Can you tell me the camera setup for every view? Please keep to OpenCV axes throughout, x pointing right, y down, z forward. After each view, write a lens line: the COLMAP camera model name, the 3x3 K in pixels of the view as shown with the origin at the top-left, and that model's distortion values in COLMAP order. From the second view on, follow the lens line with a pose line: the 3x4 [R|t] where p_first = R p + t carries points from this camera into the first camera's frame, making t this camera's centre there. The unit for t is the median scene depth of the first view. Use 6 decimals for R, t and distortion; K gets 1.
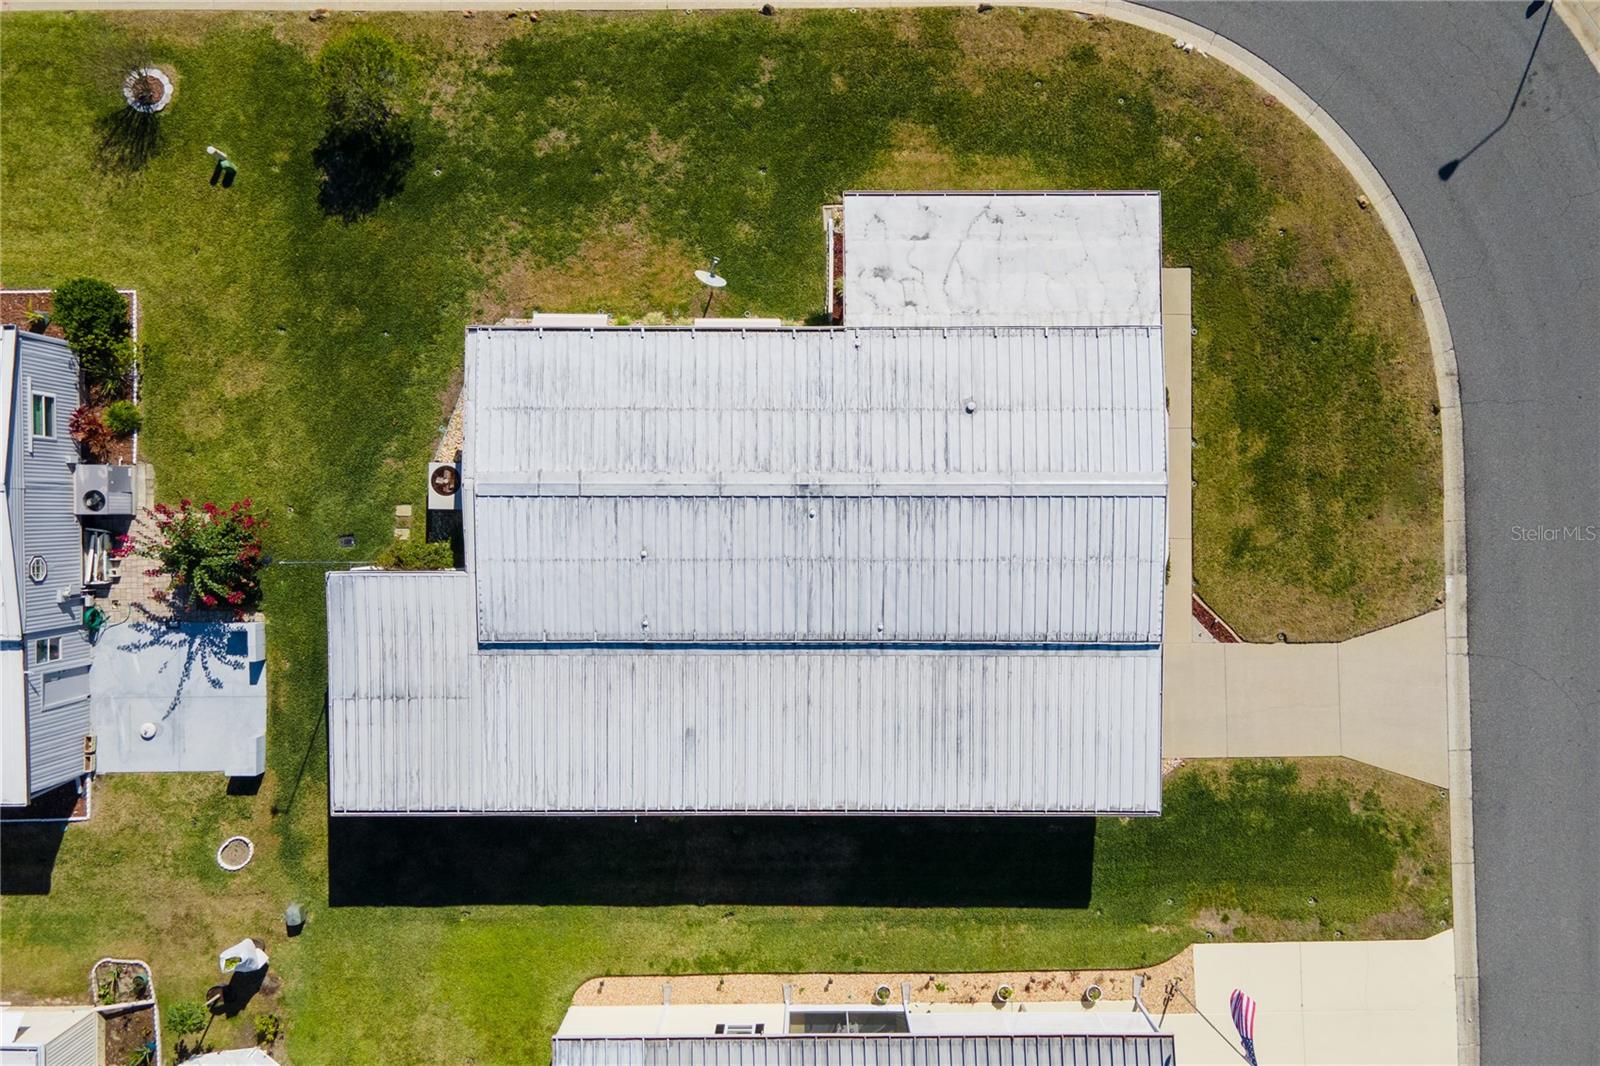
lens RADIAL K [[1043.3, 0, 779.0], [0, 1043.3, 523.3], [0, 0, 1]] dist [-0.008591, 0.055882]
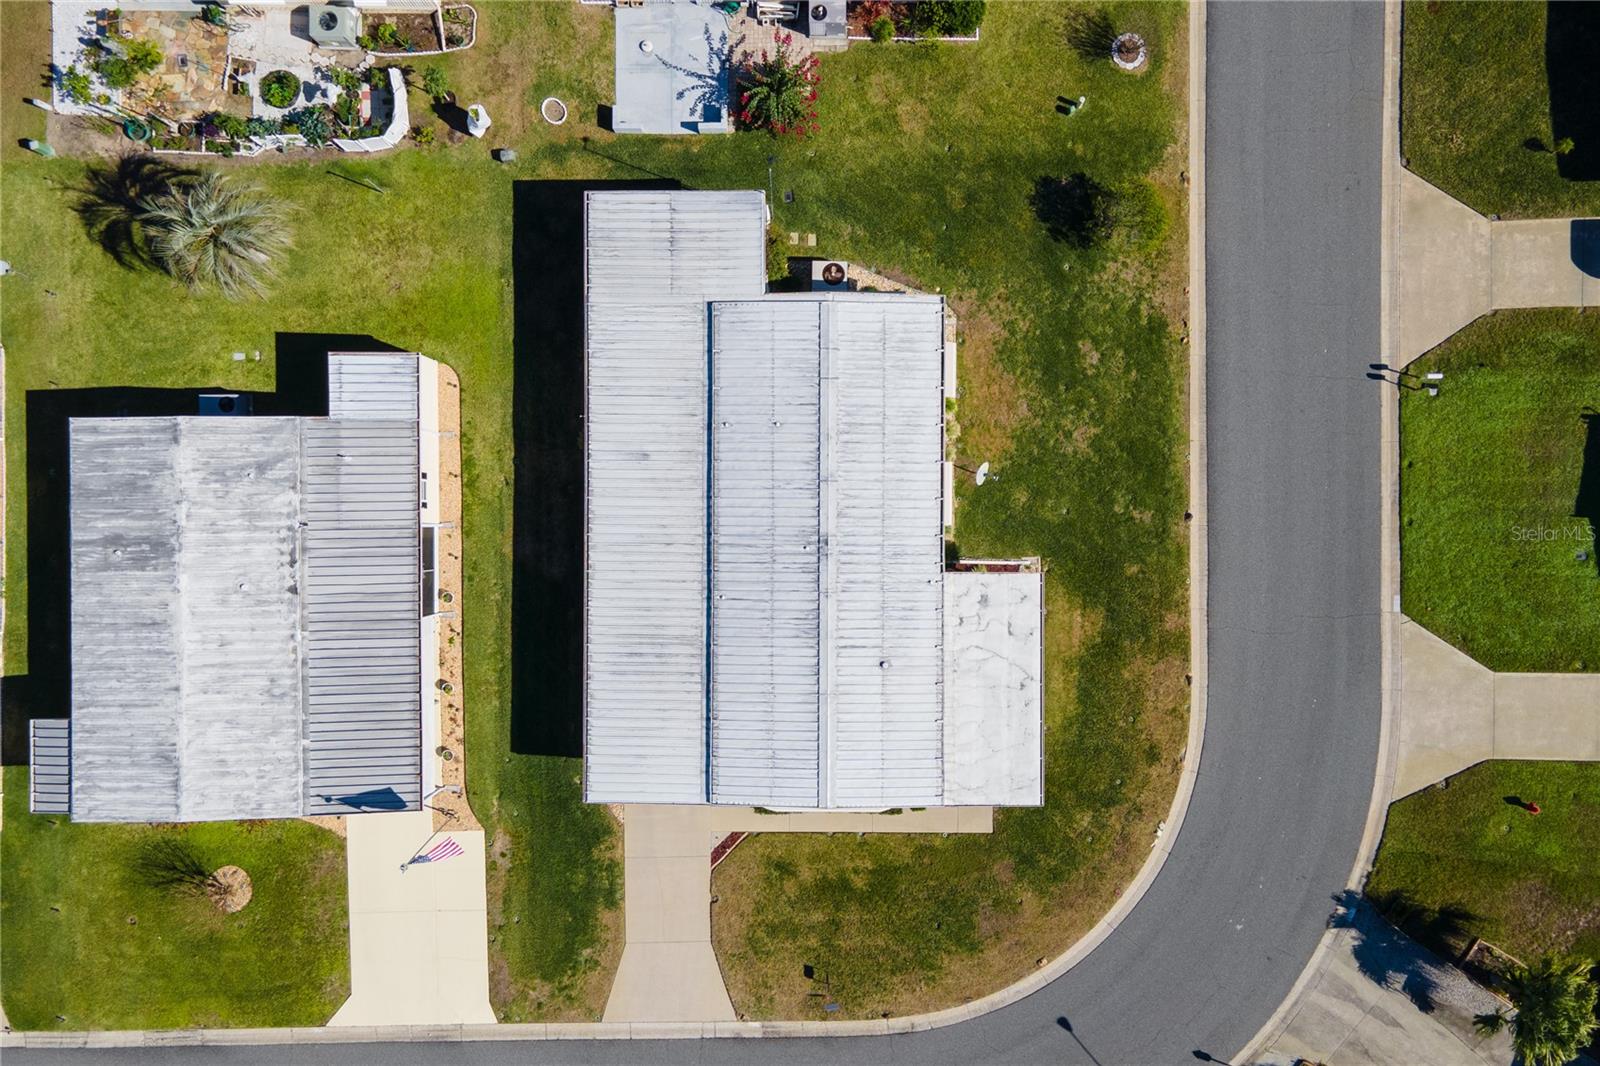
lens RADIAL K [[1232.2, 0, 836.4], [0, 1232.2, 537.4], [0, 0, 1]] dist [0.028015, -0.000072]
pose [[-0.006896, 0.998974, 0.044764, -0.052321], [-0.999842, -0.007621, 0.016044, -0.071093], [0.016369, -0.044647, 0.998869, -0.581122]]
